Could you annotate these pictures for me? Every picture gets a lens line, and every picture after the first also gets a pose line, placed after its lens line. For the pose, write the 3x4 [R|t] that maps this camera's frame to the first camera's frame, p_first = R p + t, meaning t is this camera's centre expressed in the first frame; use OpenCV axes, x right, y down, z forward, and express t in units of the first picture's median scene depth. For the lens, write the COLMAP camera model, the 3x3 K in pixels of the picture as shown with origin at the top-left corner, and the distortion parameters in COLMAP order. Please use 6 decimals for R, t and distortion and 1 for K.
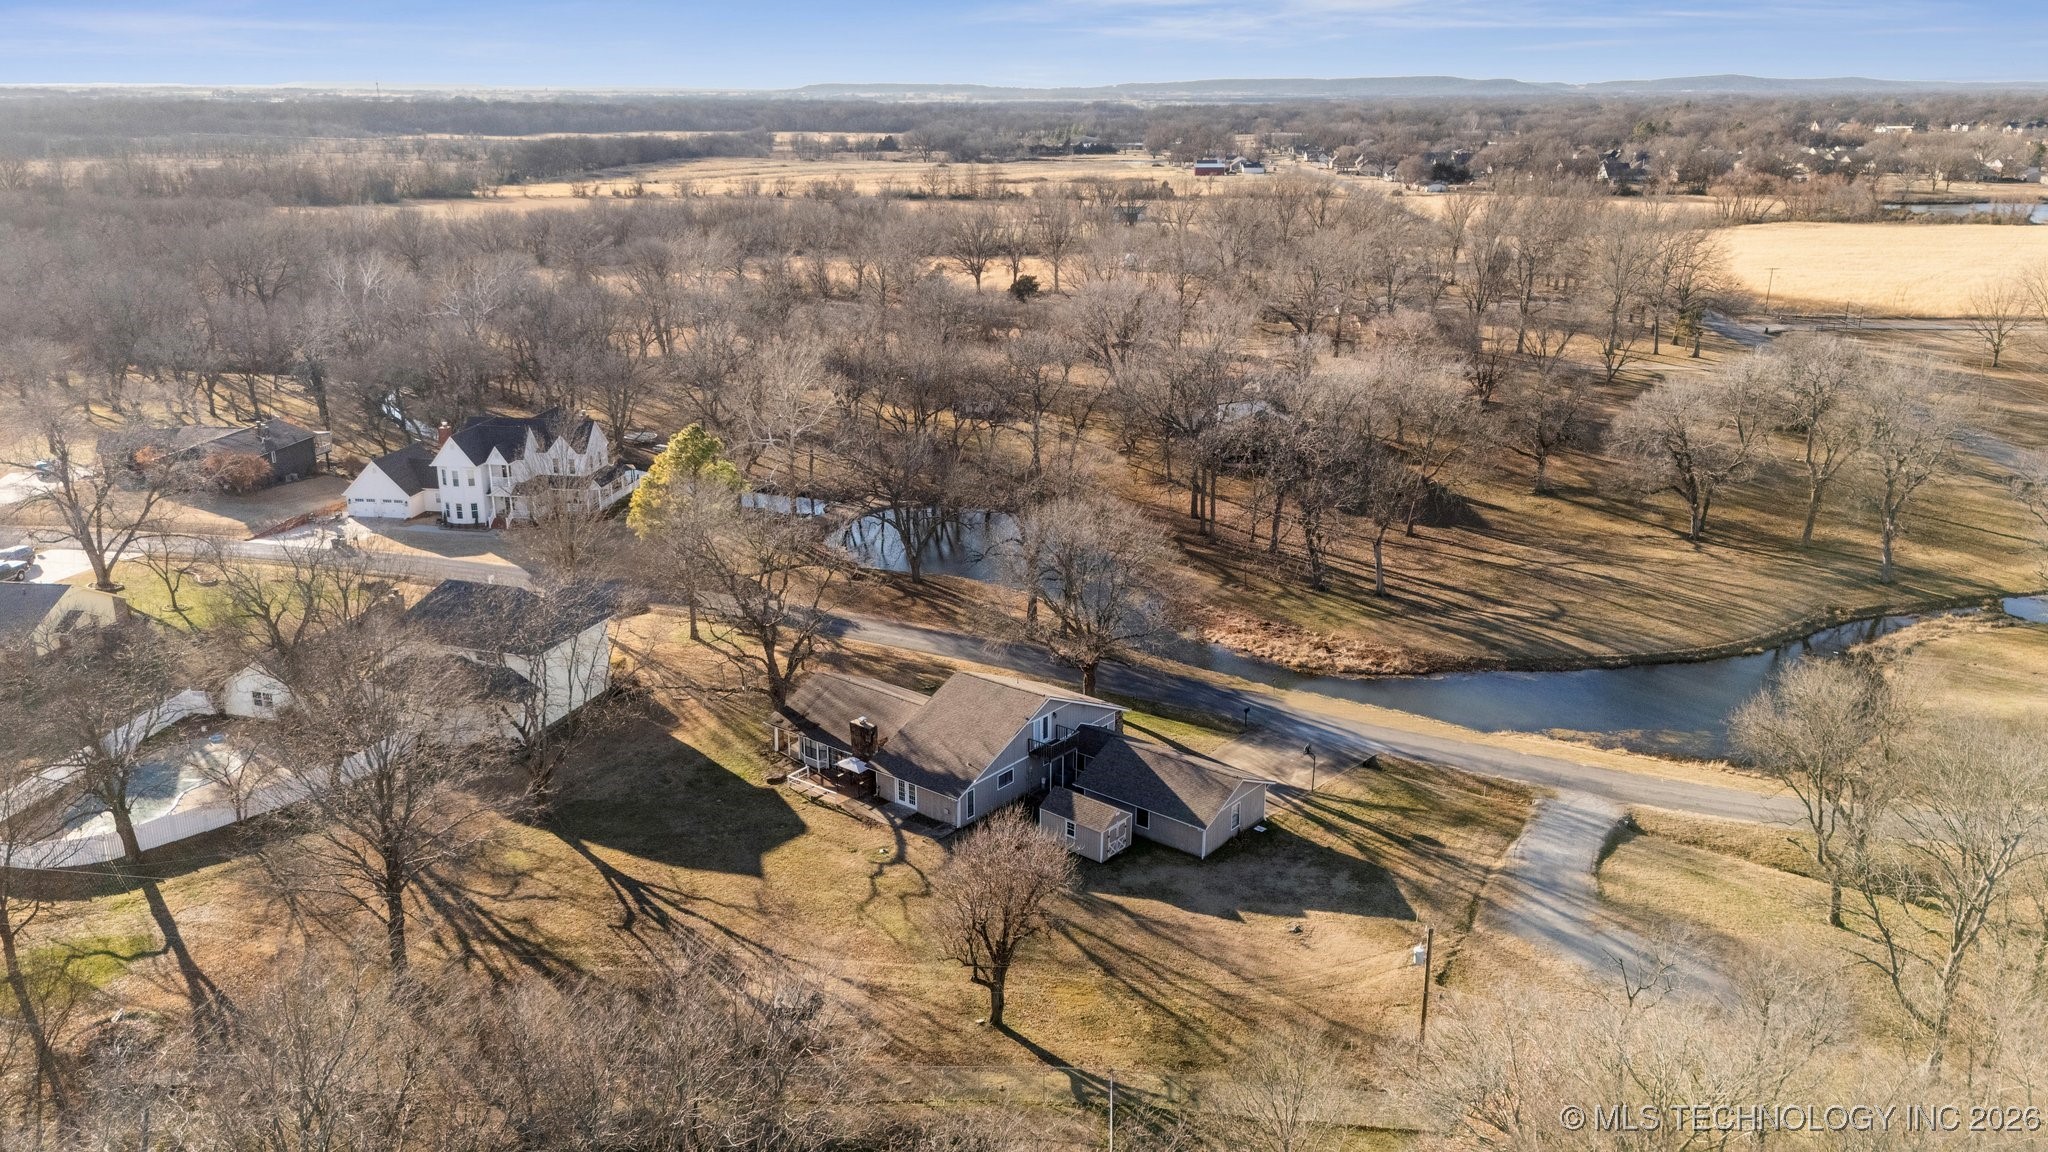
lens RADIAL K [[1522.1, 0, 1028.4], [0, 1522.1, 599.9], [0, 0, 1]] dist [0.070752, -0.053650]
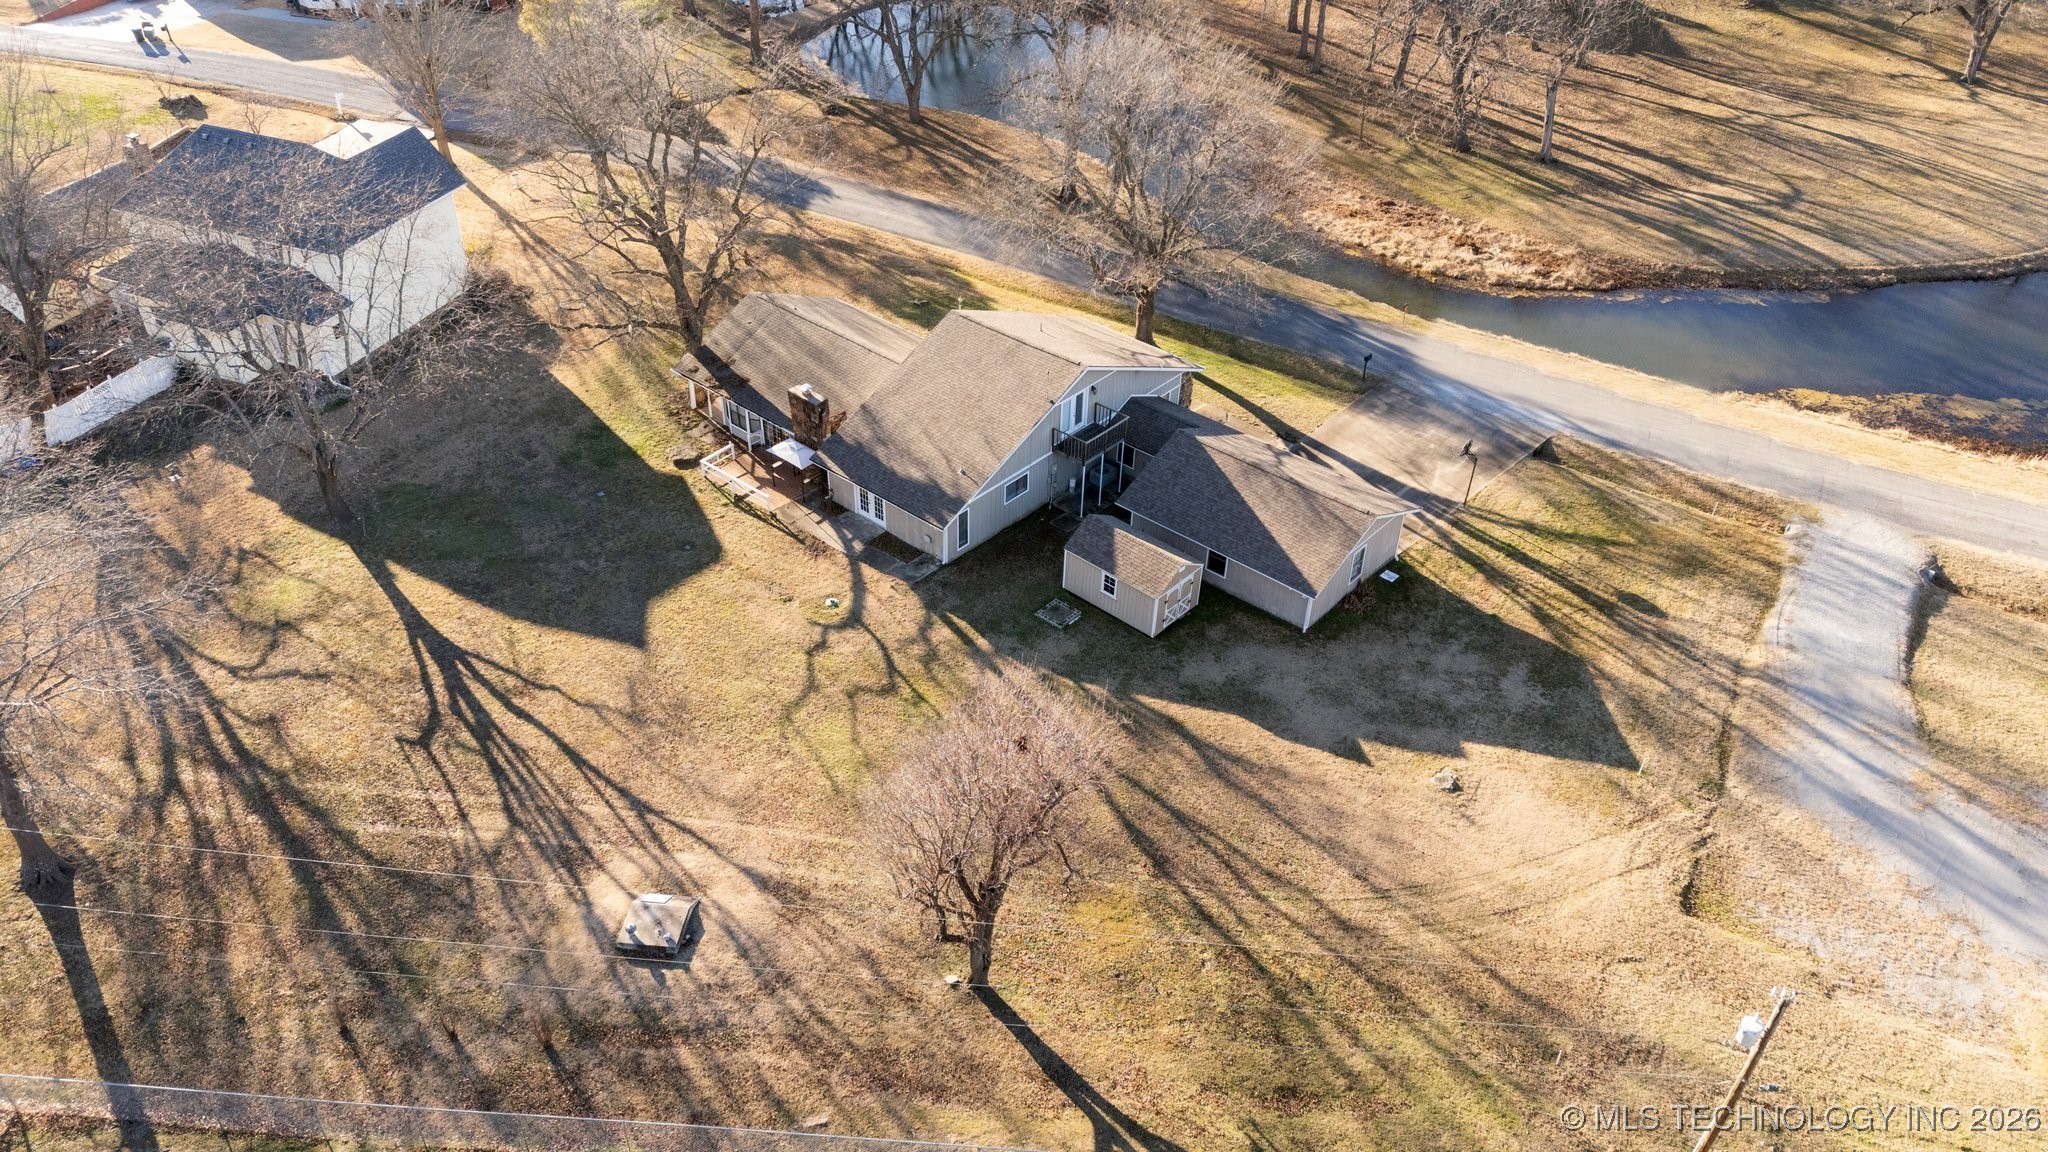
lens RADIAL K [[1522.1, 0, 1028.4], [0, 1522.1, 599.9], [0, 0, 1]] dist [0.070752, -0.053650]
pose [[0.999170, 0.037528, -0.015866, 0.002560], [-0.030453, 0.946561, 0.321084, -0.052341], [0.027068, -0.320334, 0.946918, 0.347540]]
